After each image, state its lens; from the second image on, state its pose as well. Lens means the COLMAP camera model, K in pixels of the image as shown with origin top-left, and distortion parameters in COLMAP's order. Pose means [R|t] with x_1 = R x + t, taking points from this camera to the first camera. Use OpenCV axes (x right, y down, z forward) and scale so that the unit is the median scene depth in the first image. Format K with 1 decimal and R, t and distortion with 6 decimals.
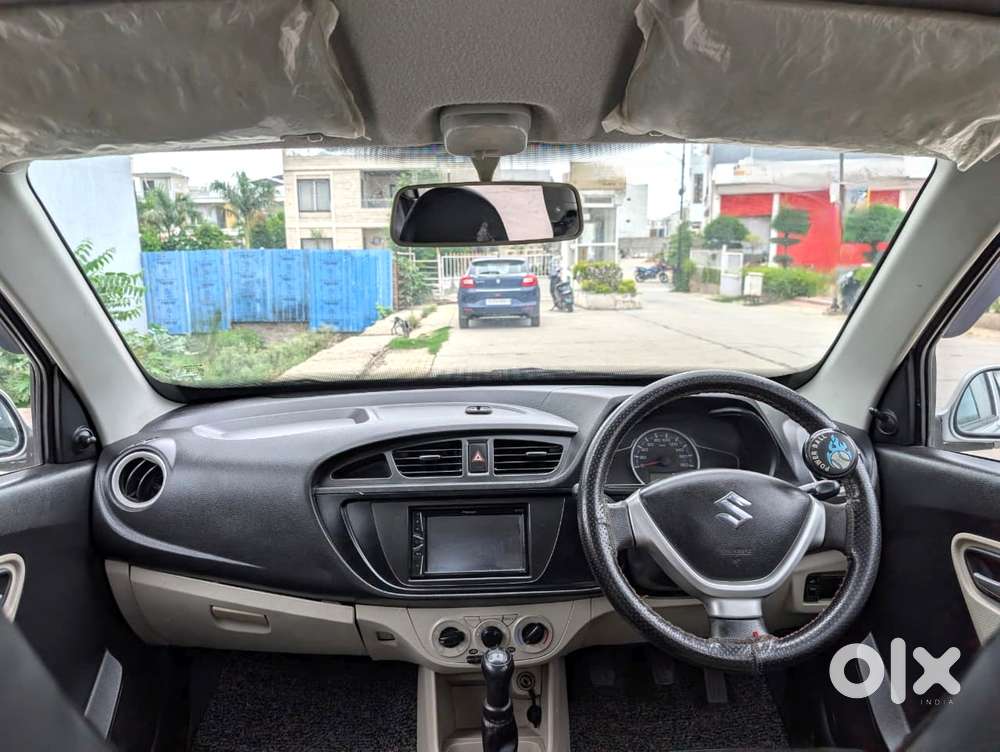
lens RADIAL K [[728.0, 0, 489.9], [0, 728.0, 378.7], [0, 0, 1]] dist [0.014404, -0.019788]
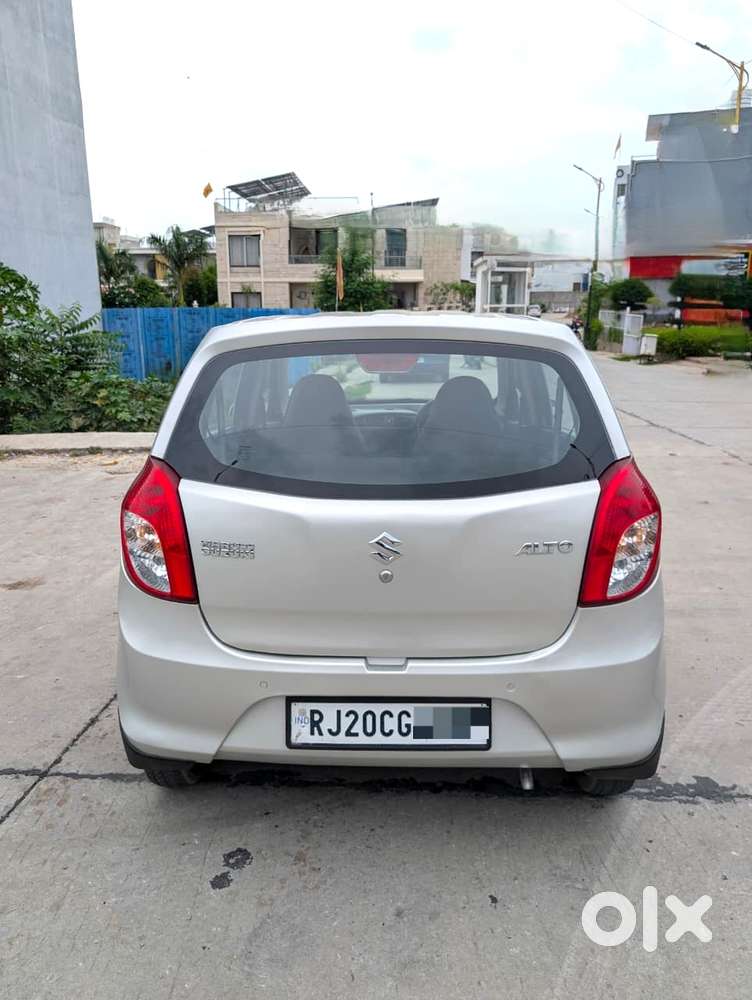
lens RADIAL K [[728.0, 0, 363.7], [0, 728.0, 494.9], [0, 0, 1]] dist [0.014404, -0.019788]
pose [[0.997912, 0.026143, -0.059066, 0.006831], [-0.020947, 0.995993, 0.086939, 0.014286], [0.061102, -0.085520, 0.994461, -0.216746]]
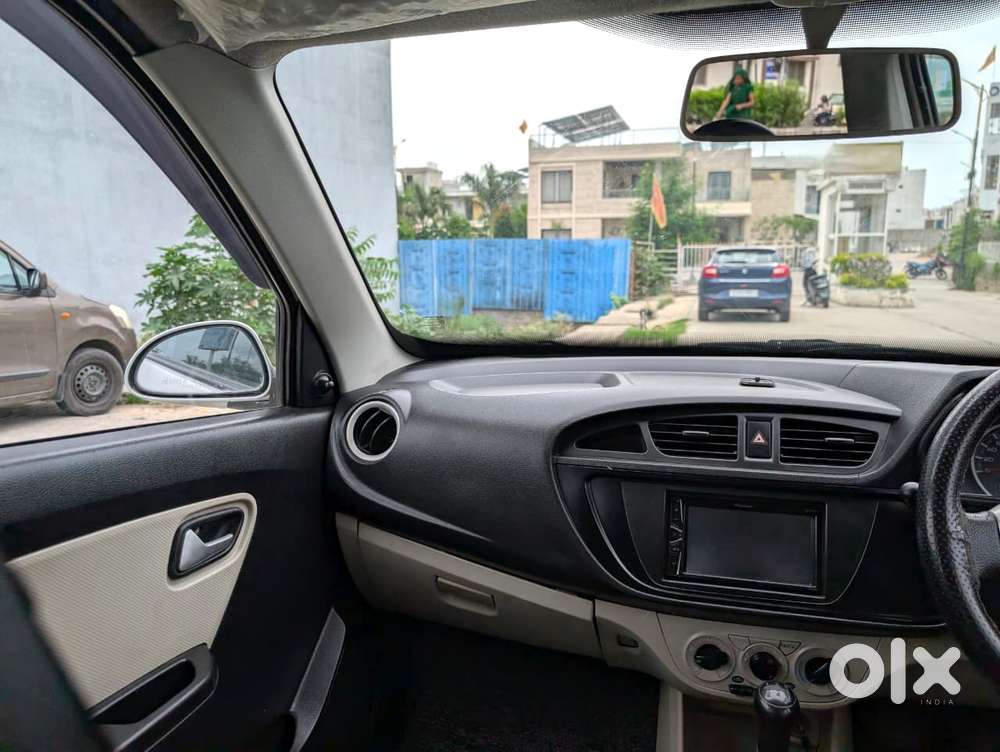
lens RADIAL K [[728.0, 0, 499.8], [0, 728.0, 382.8], [0, 0, 1]] dist [0.014404, -0.019788]
pose [[0.953925, 0.062342, -0.293496, -0.005206], [-0.057819, 0.998037, 0.024071, 0.004118], [0.294421, -0.005992, 0.955657, 0.014497]]
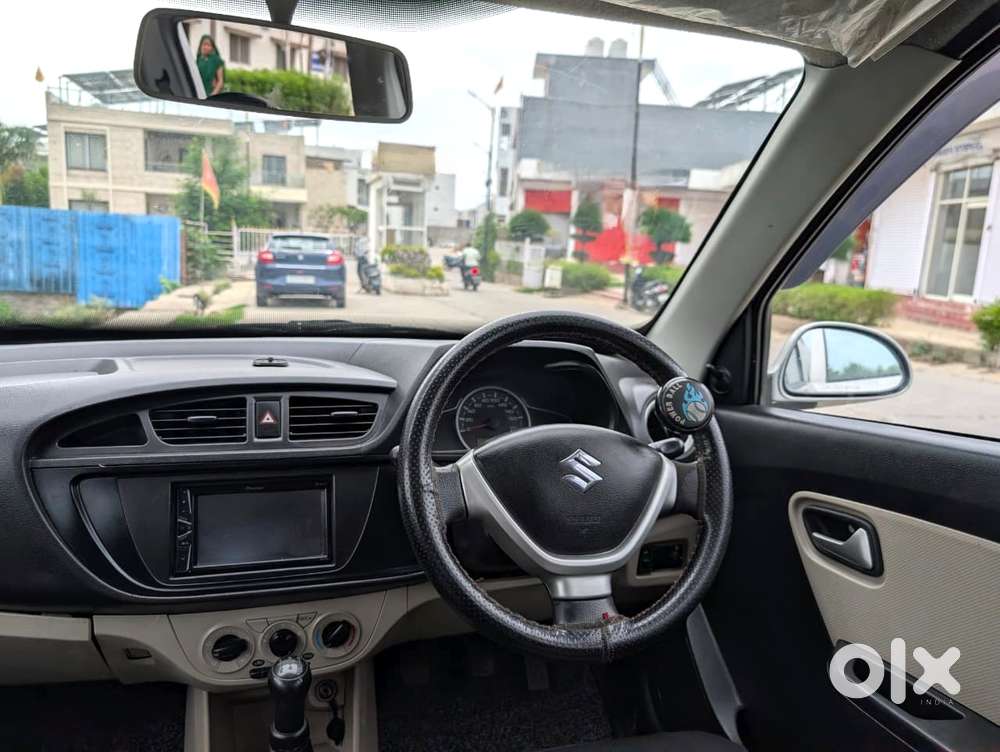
lens RADIAL K [[728.0, 0, 503.1], [0, 728.0, 379.3], [0, 0, 1]] dist [0.014404, -0.019788]
pose [[0.960057, 0.013167, 0.279495, 0.000625], [-0.018224, 0.999714, 0.015502, 0.004506], [-0.279211, -0.019976, 0.960022, 0.015657]]
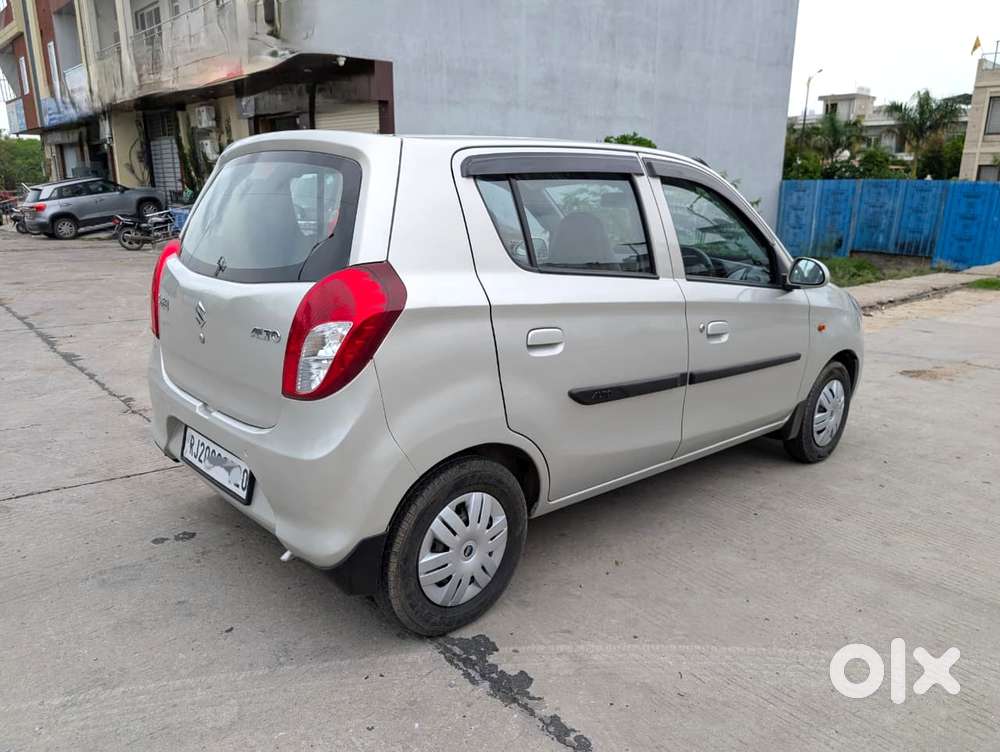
lens RADIAL K [[728.0, 0, 471.5], [0, 728.0, 373.1], [0, 0, 1]] dist [0.014404, -0.019788]
pose [[0.641762, 0.212472, -0.736884, 0.169379], [-0.143614, 0.977153, 0.156675, 0.013466], [0.753337, 0.005279, 0.657613, -0.149400]]
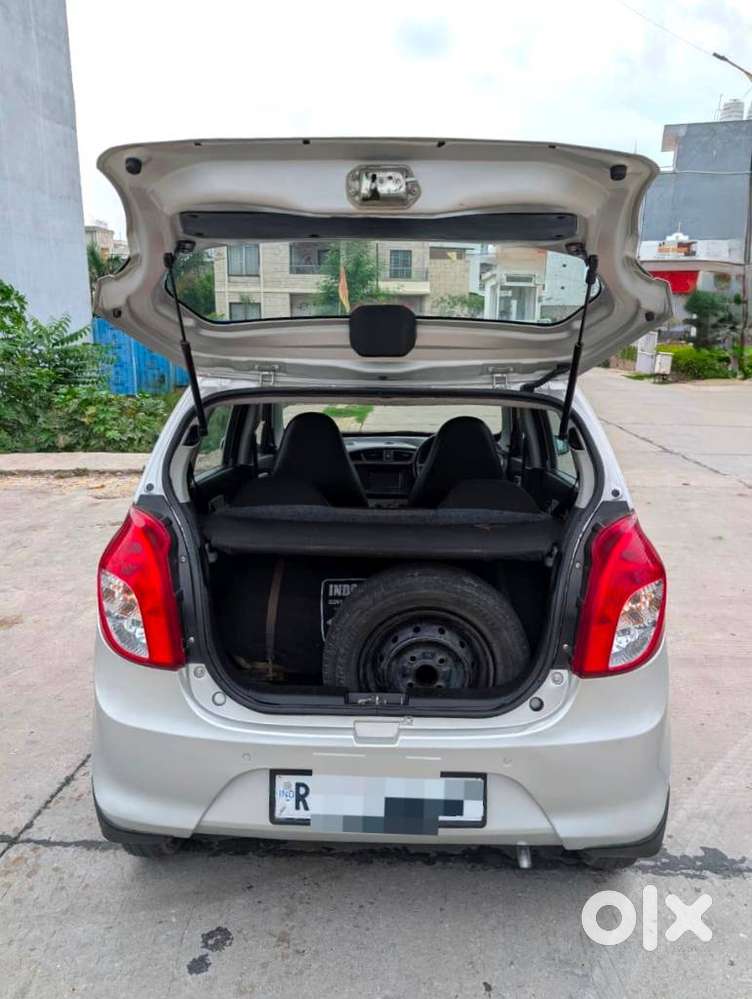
lens RADIAL K [[761.1, 0, 374.0], [0, 761.1, 501.7], [0, 0, 1]] dist [0.029566, -0.037349]
pose [[0.998165, 0.035626, -0.048955, 0.008571], [-0.032094, 0.996949, 0.071150, 0.006504], [0.051340, -0.069448, 0.996264, -0.215515]]
